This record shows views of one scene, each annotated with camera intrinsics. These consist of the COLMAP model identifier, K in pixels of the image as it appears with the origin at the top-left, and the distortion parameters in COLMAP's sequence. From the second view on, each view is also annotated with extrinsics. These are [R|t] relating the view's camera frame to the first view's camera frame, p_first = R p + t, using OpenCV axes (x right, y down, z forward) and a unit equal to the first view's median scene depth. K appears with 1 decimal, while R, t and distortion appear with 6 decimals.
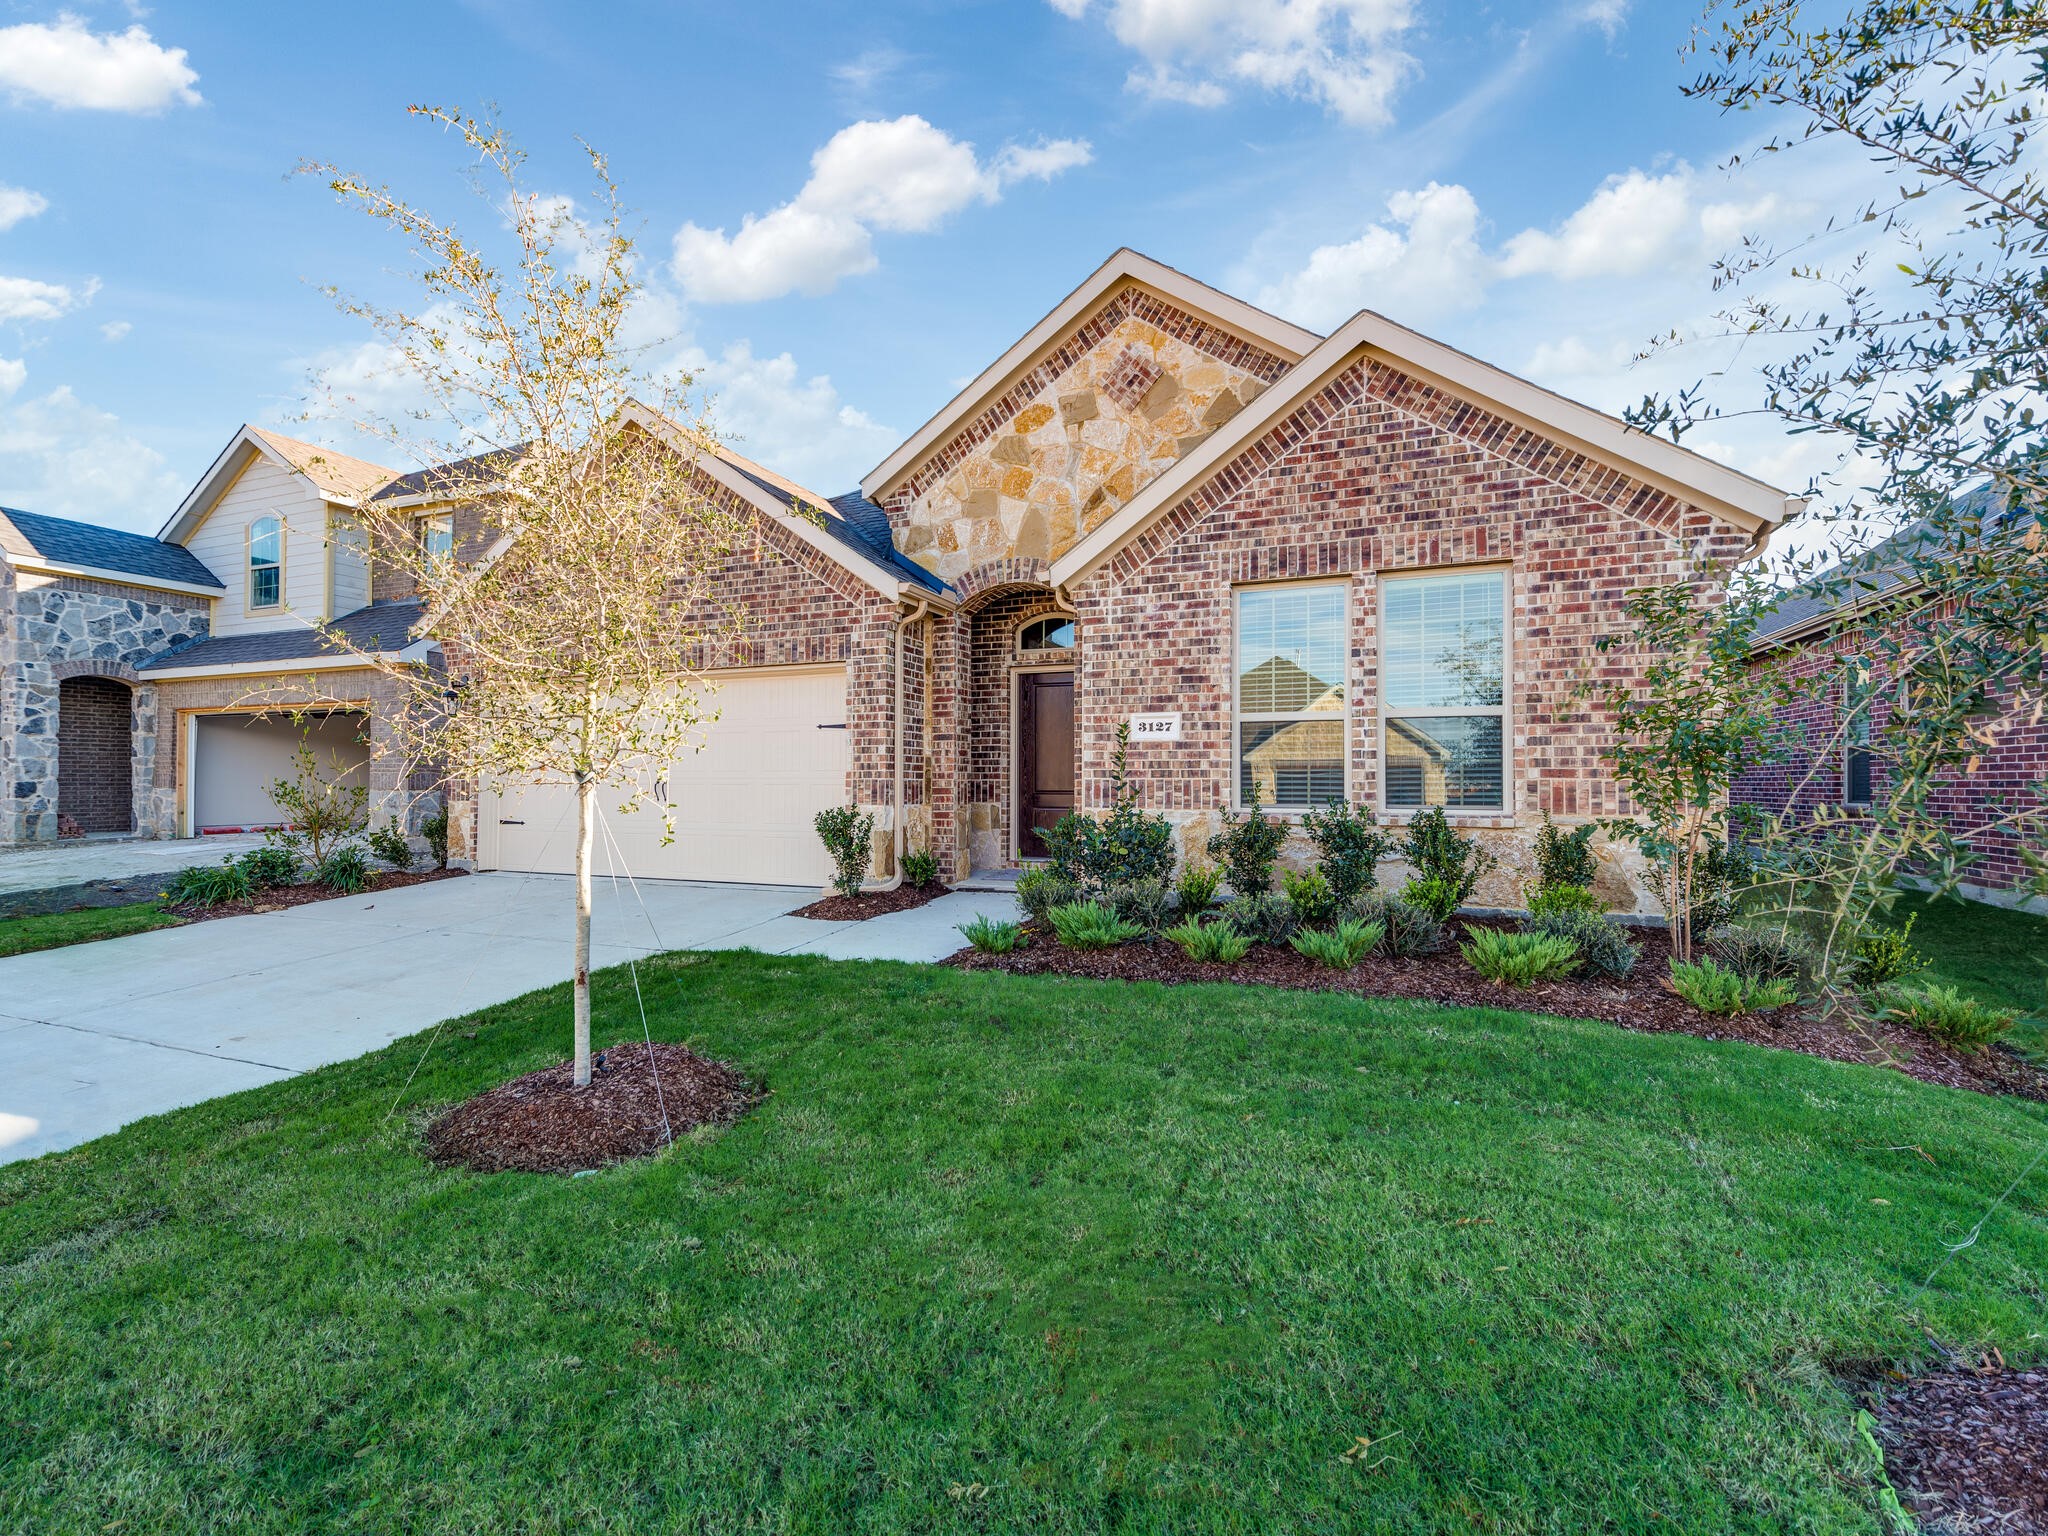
lens RADIAL K [[904.8, 0, 1019.1], [0, 904.8, 773.3], [0, 0, 1]] dist [0.018010, -0.005694]
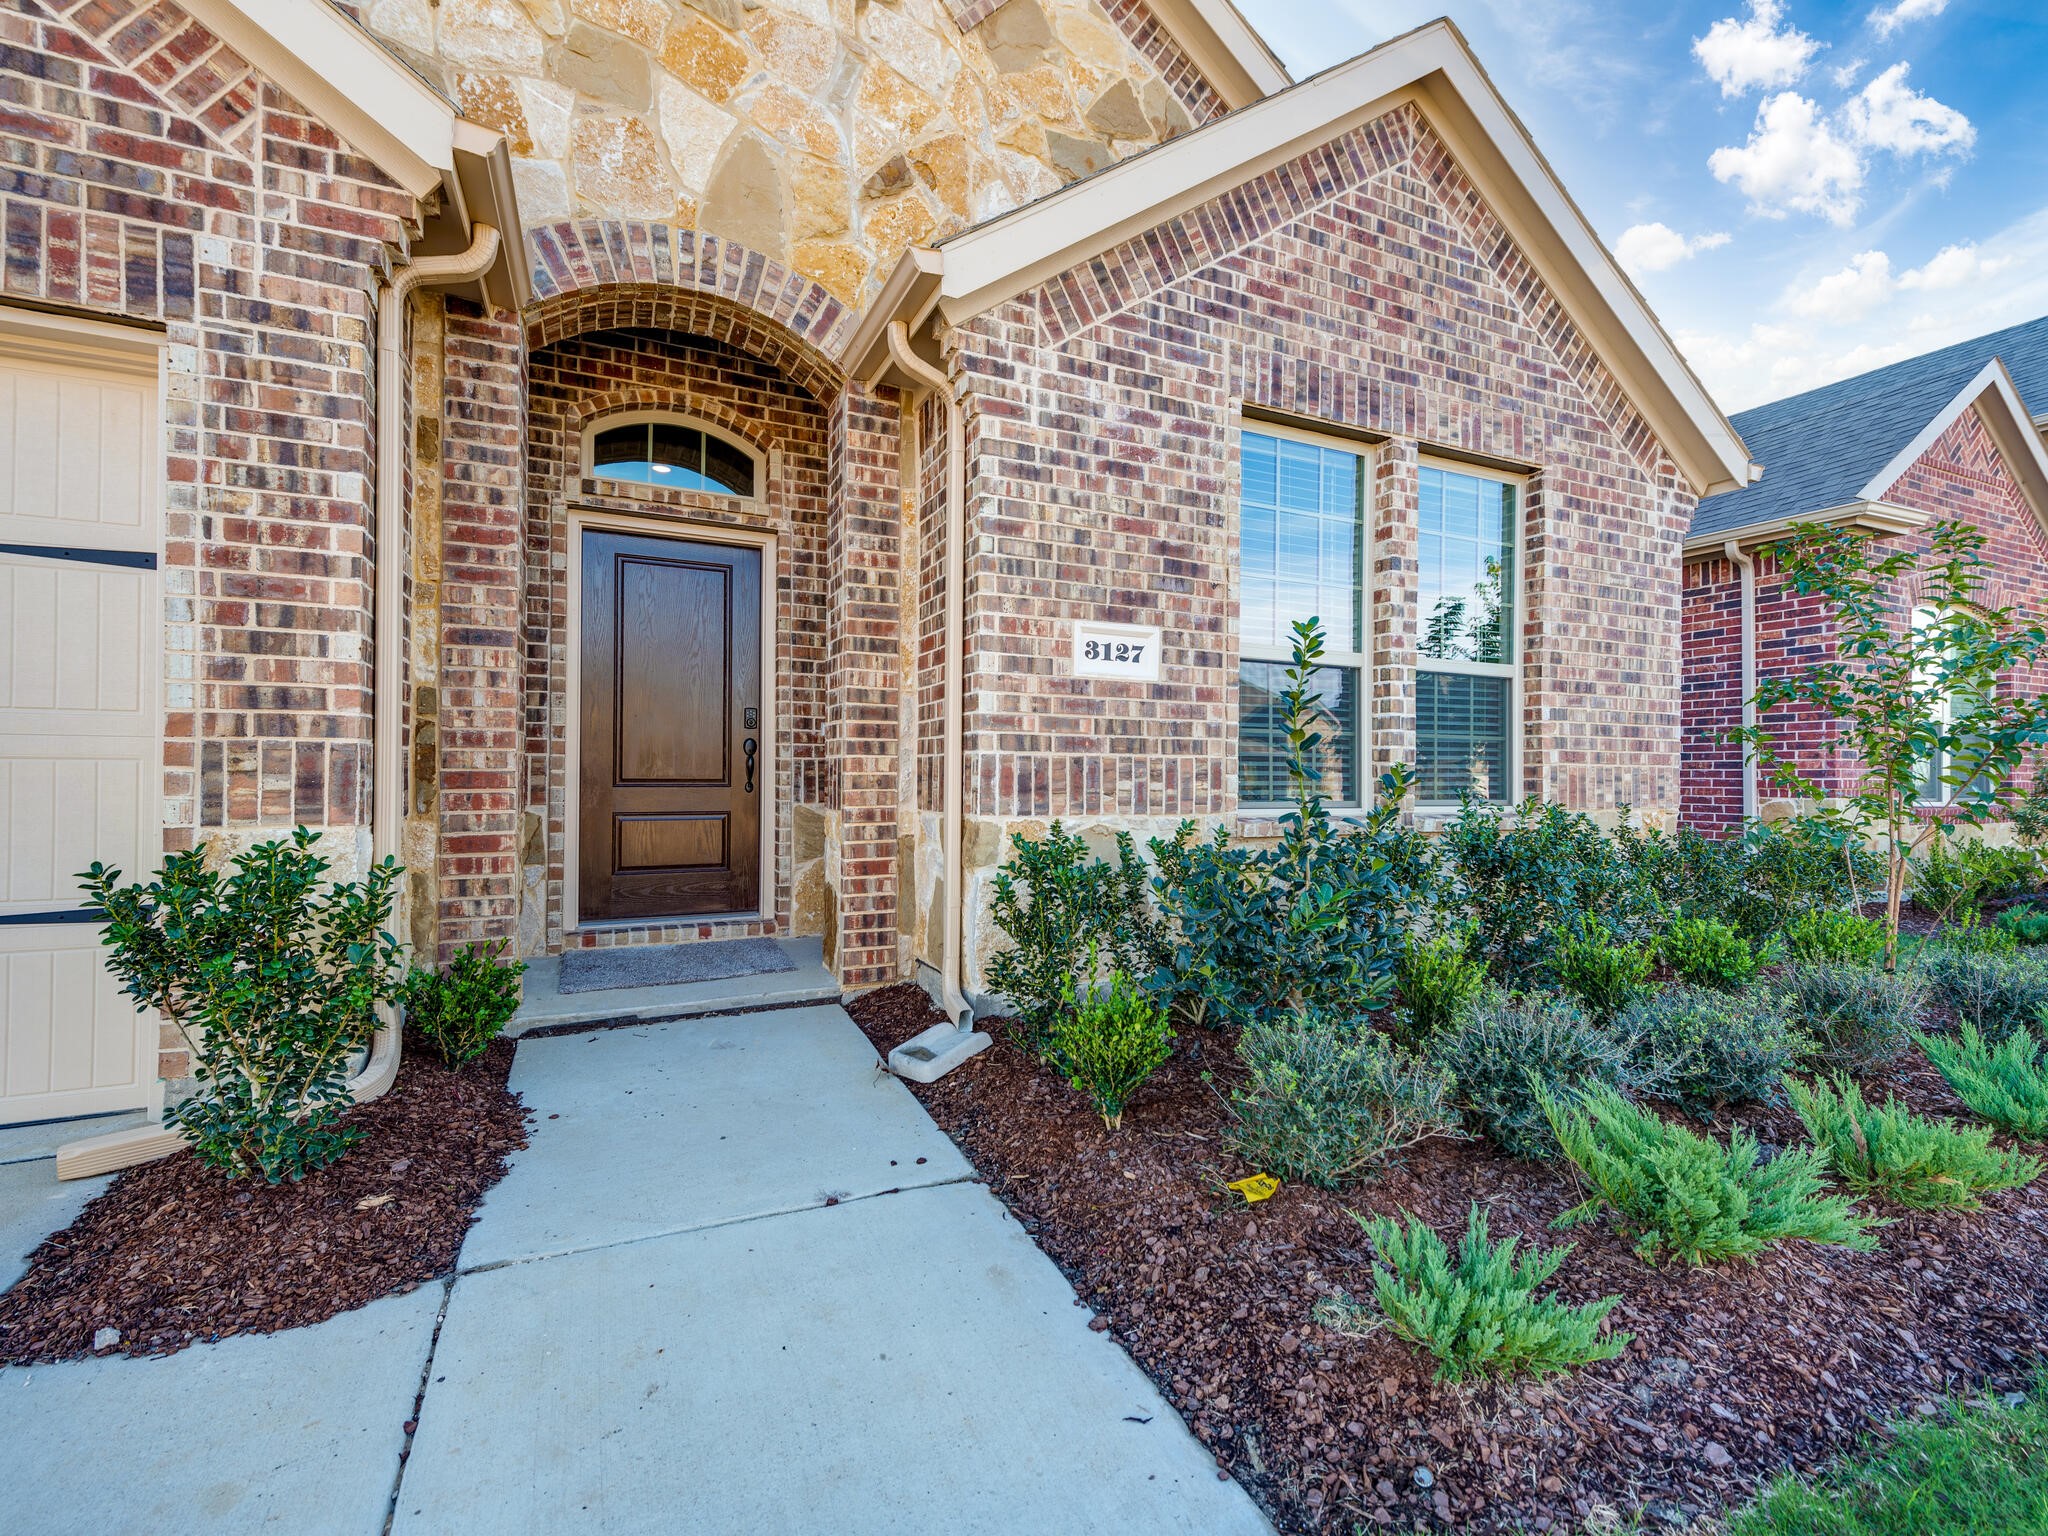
lens RADIAL K [[904.8, 0, 1019.1], [0, 904.8, 773.3], [0, 0, 1]] dist [0.018010, -0.005694]
pose [[0.675848, 0.006434, 0.737013, -0.255694], [-0.013356, 0.999905, 0.003519, 0.014966], [-0.736920, -0.012222, 0.675869, 0.698685]]
